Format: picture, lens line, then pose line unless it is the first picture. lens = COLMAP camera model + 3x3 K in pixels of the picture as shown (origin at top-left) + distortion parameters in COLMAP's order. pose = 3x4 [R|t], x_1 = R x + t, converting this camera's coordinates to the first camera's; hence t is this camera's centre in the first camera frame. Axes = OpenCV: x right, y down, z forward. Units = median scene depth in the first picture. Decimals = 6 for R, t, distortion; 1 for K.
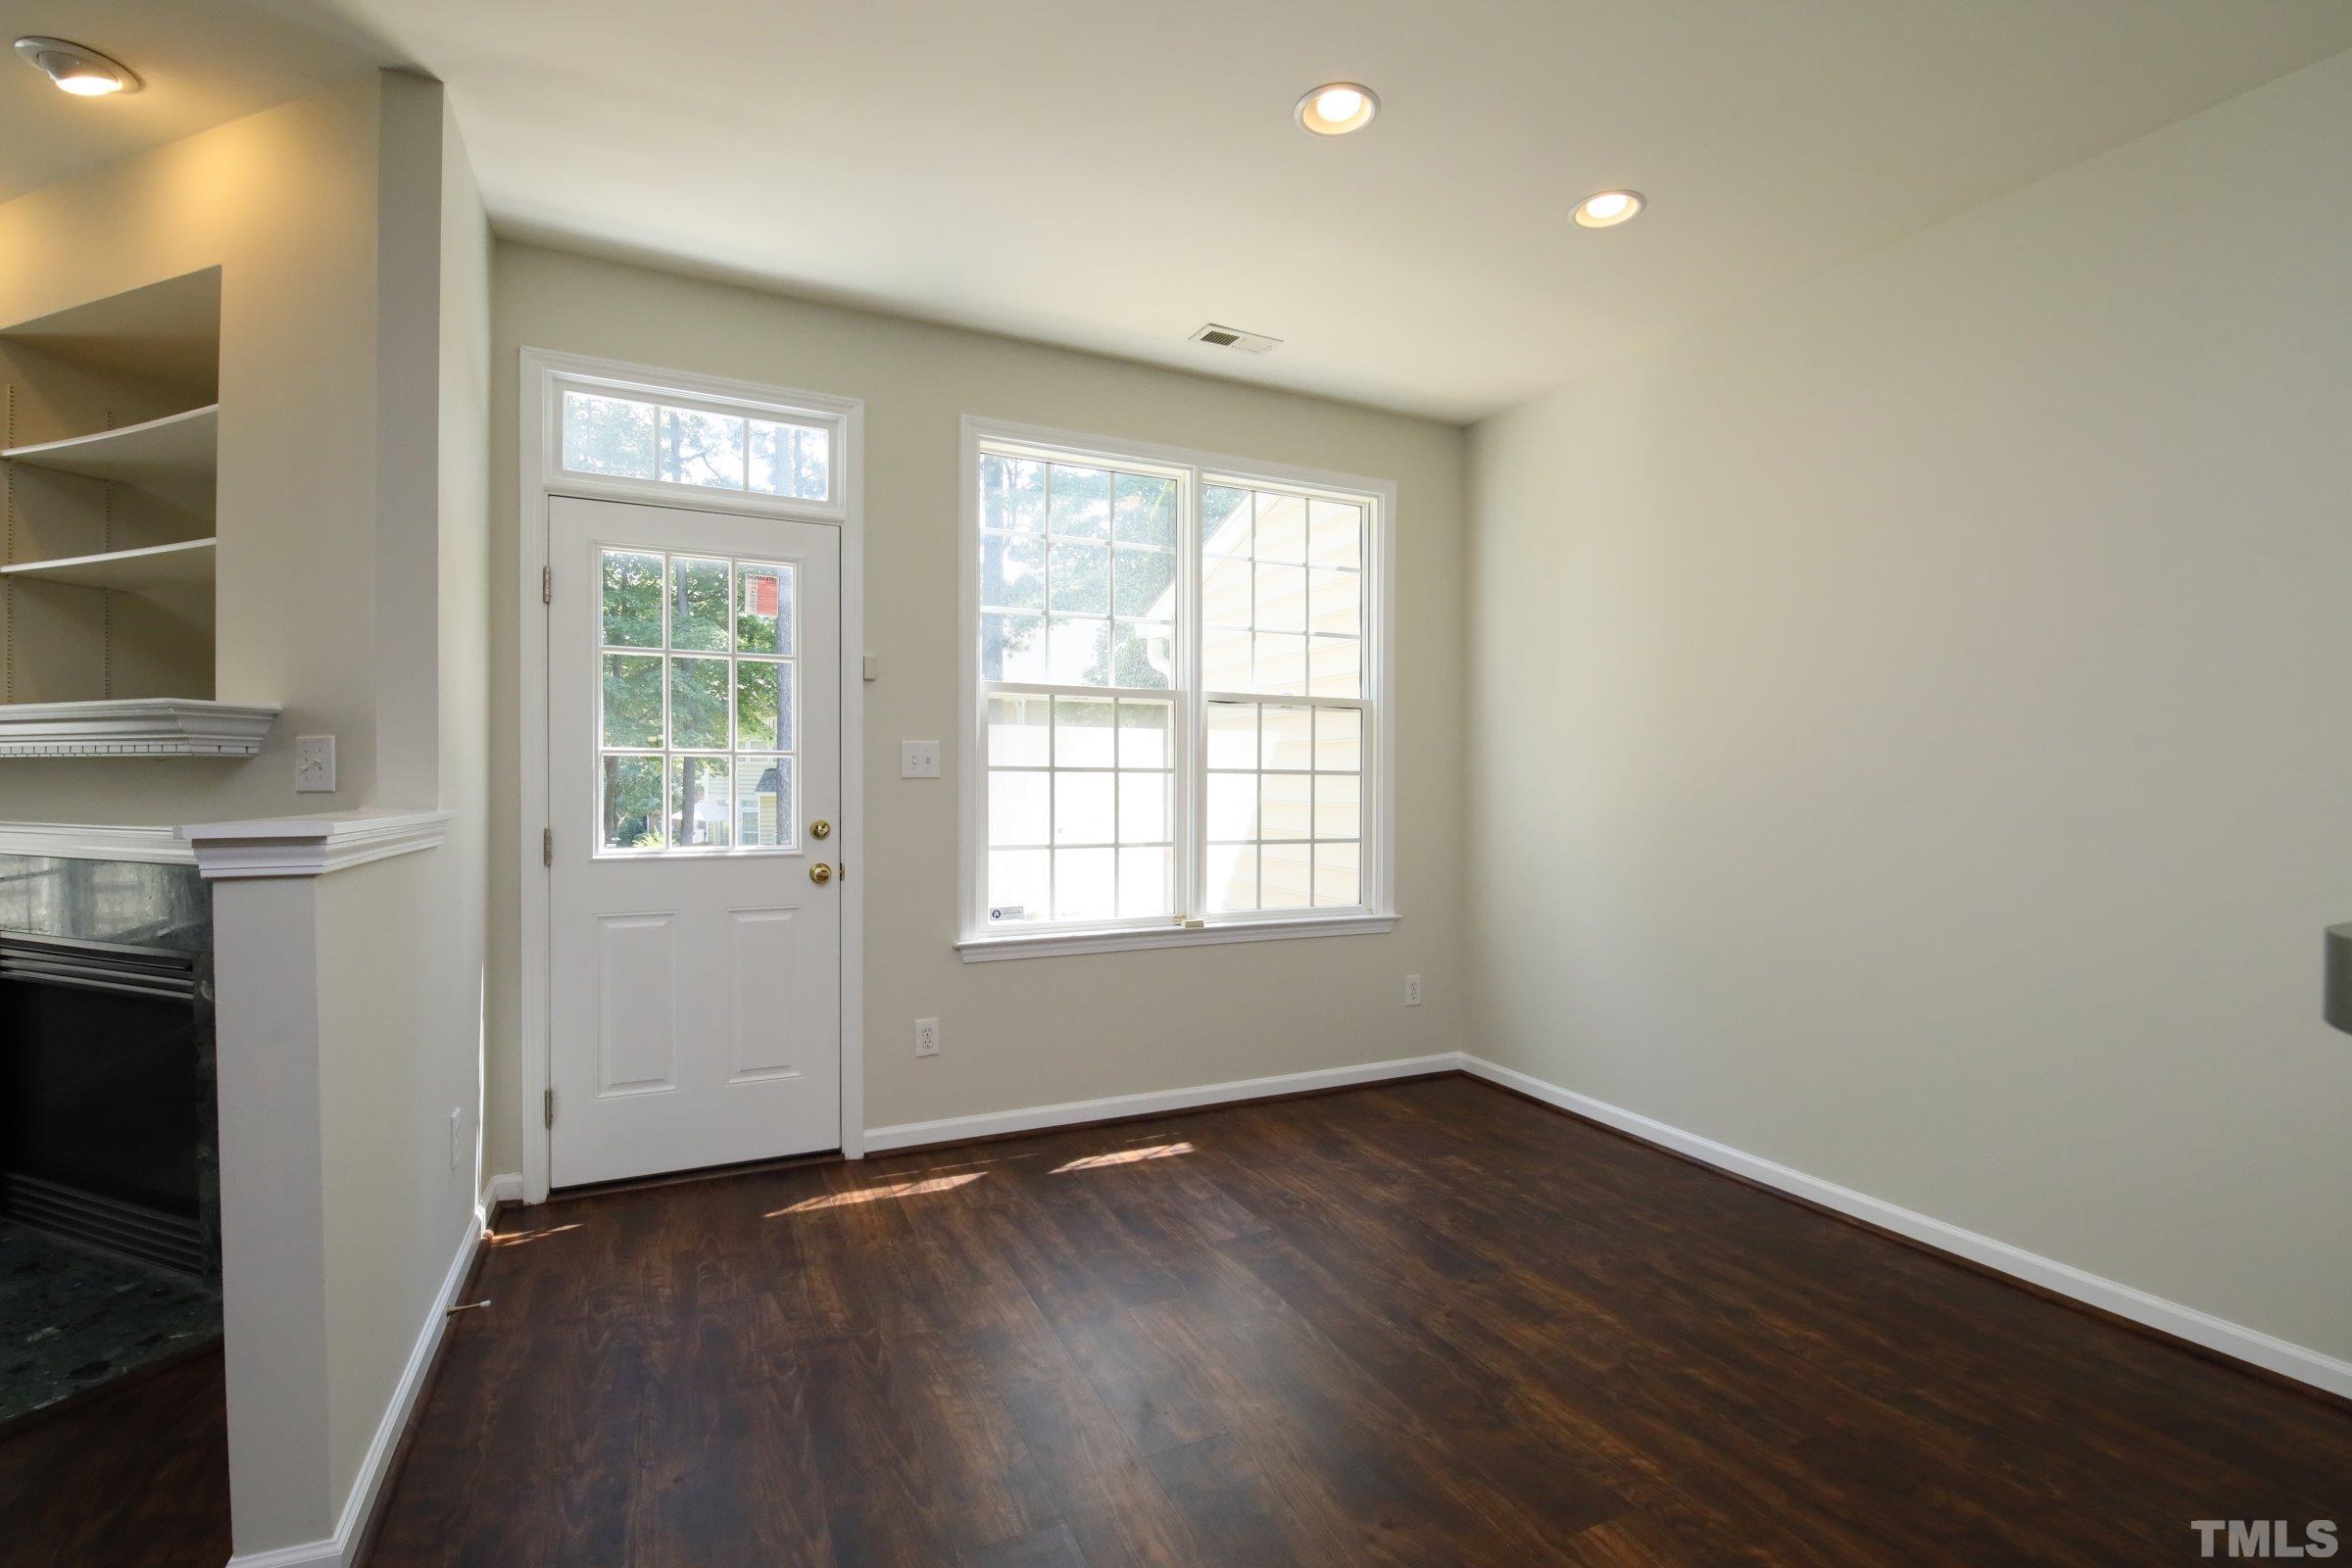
lens RADIAL K [[1048.7, 0, 1178.2], [0, 1048.7, 762.9], [0, 0, 1]] dist [-0.001874, -0.008422]
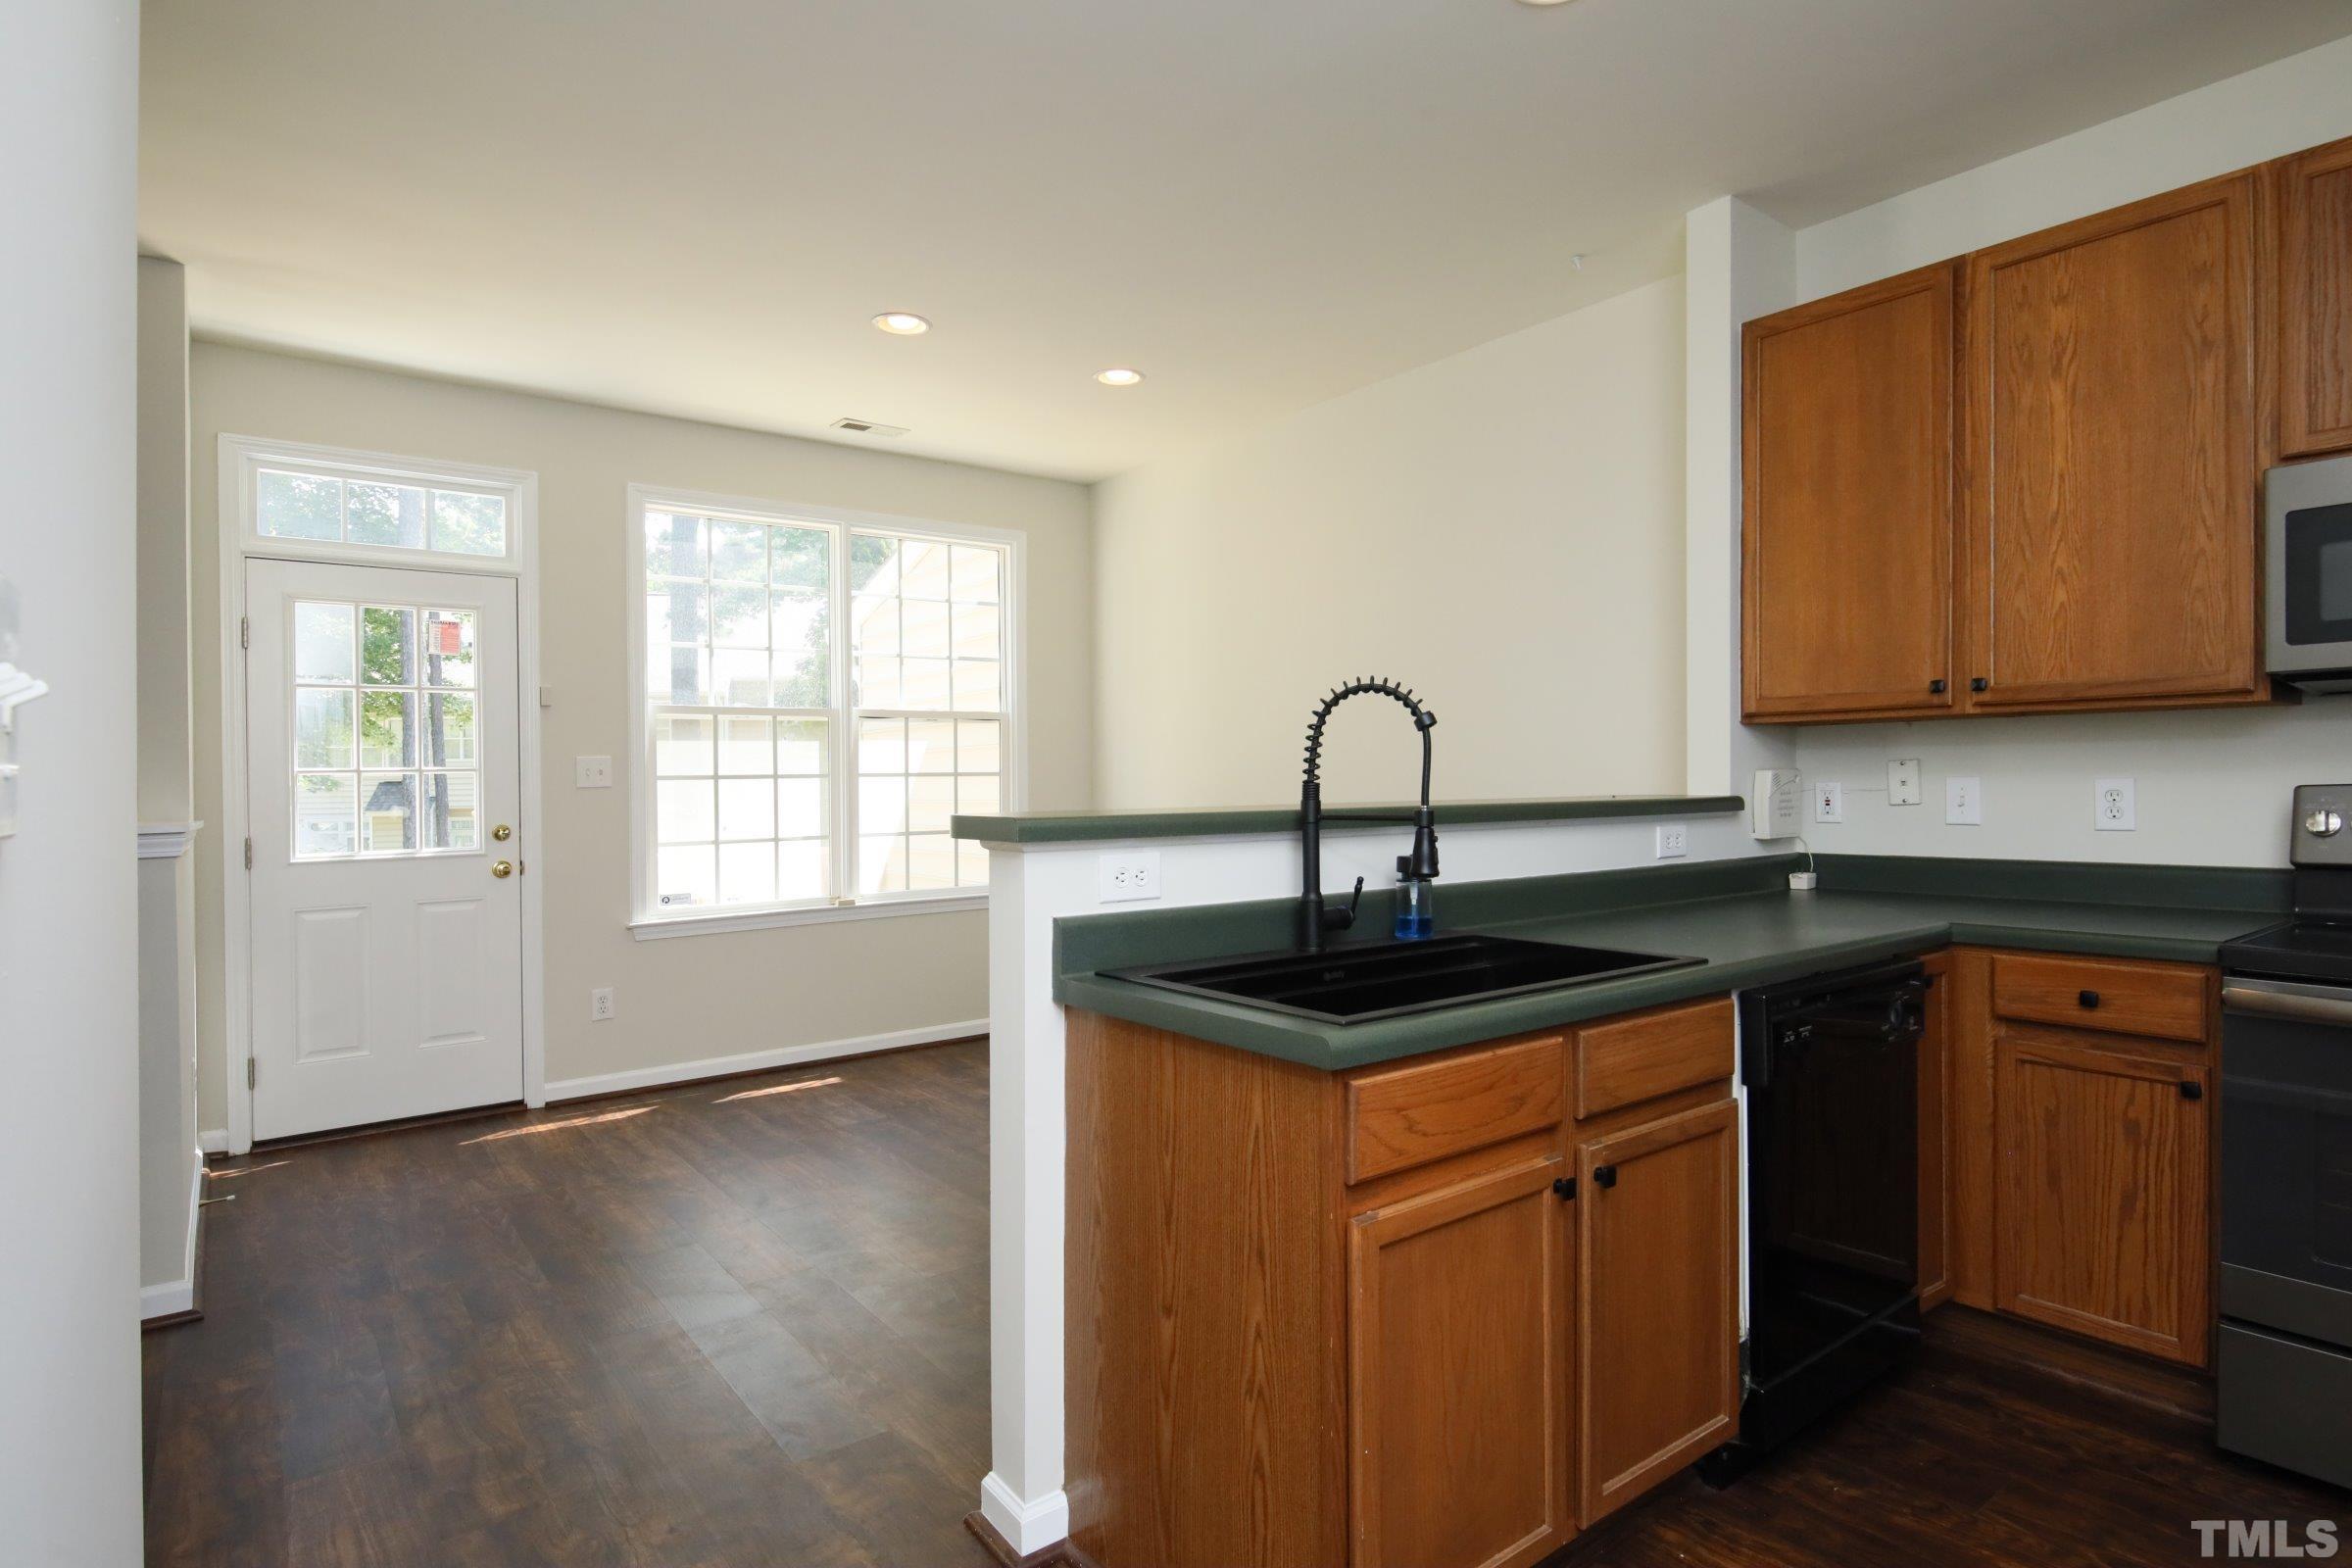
lens RADIAL K [[1225.6, 0, 1244.1], [0, 1225.6, 738.7], [0, 0, 1]] dist [0.015751, -0.005883]
pose [[0.969629, -0.015756, 0.244074, 0.131426], [0.019795, 0.999705, -0.014106, -0.006534], [-0.243779, 0.018509, 0.969654, -0.543227]]
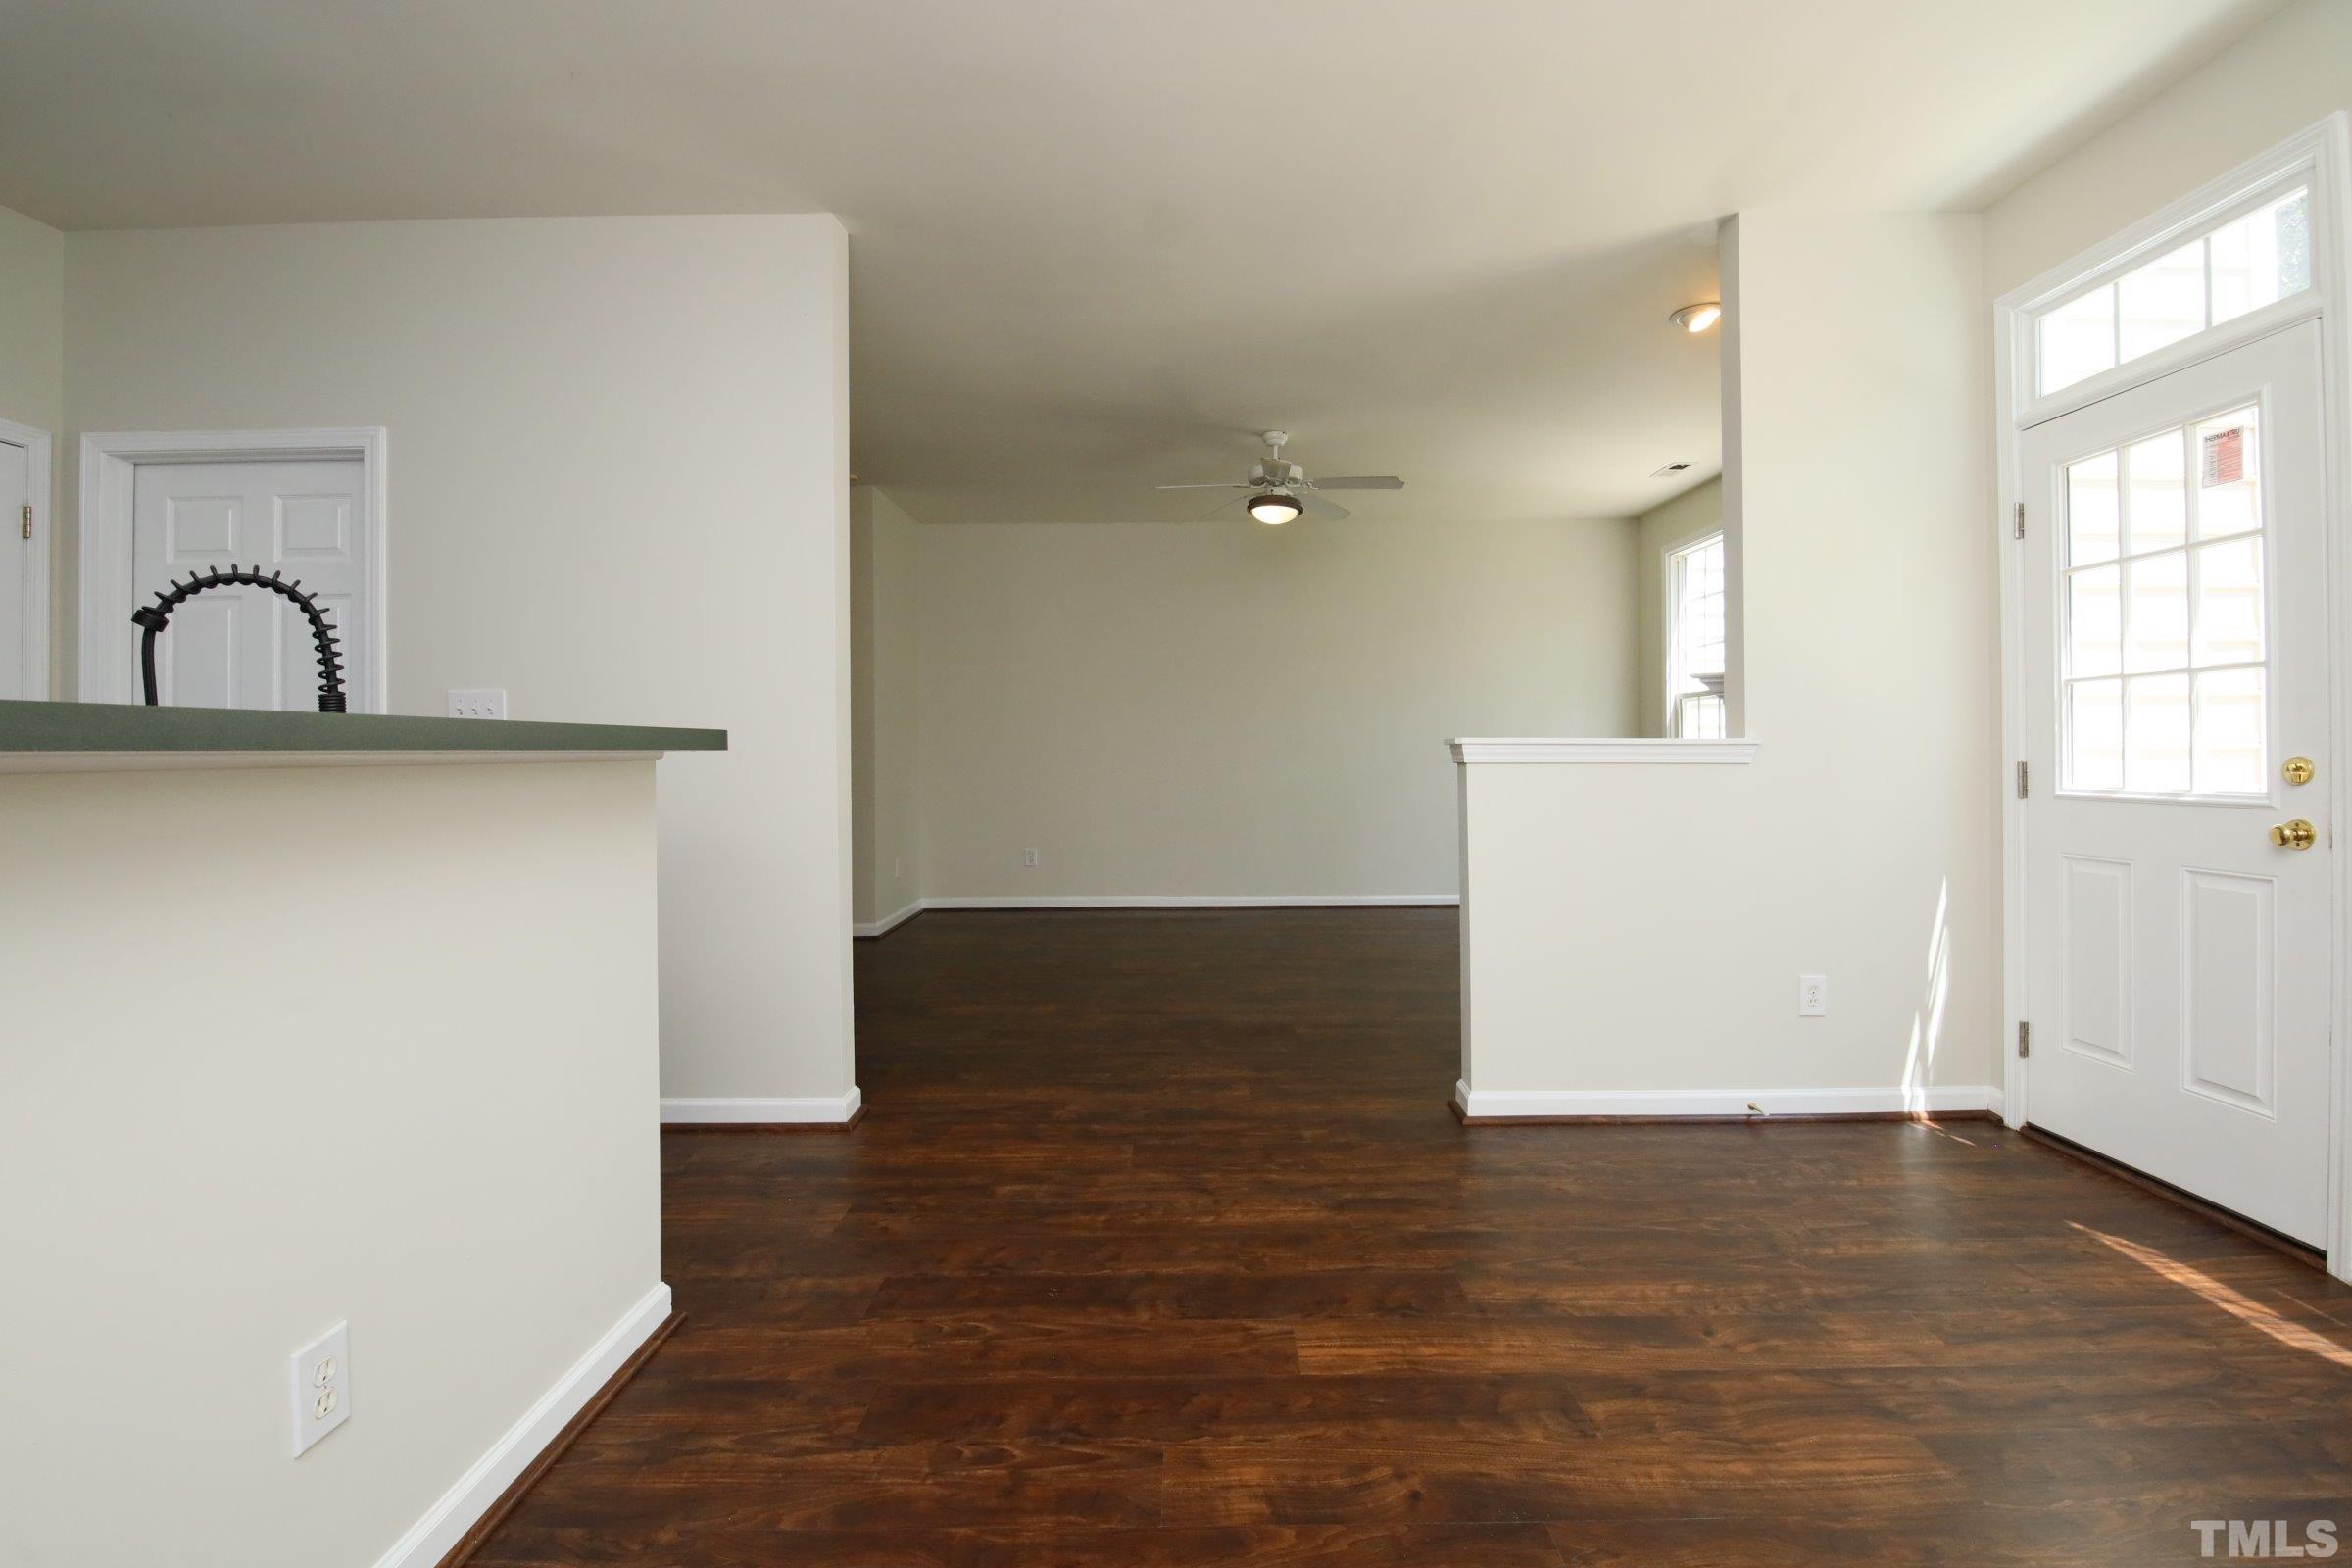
lens RADIAL K [[1048.7, 0, 1183.8], [0, 1048.7, 721.2], [0, 0, 1]] dist [-0.001874, -0.008422]
pose [[-0.450185, -0.032419, -0.892347, 0.565813], [0.016404, 0.998872, -0.044564, 0.048577], [0.892785, -0.034700, -0.449145, 0.631311]]
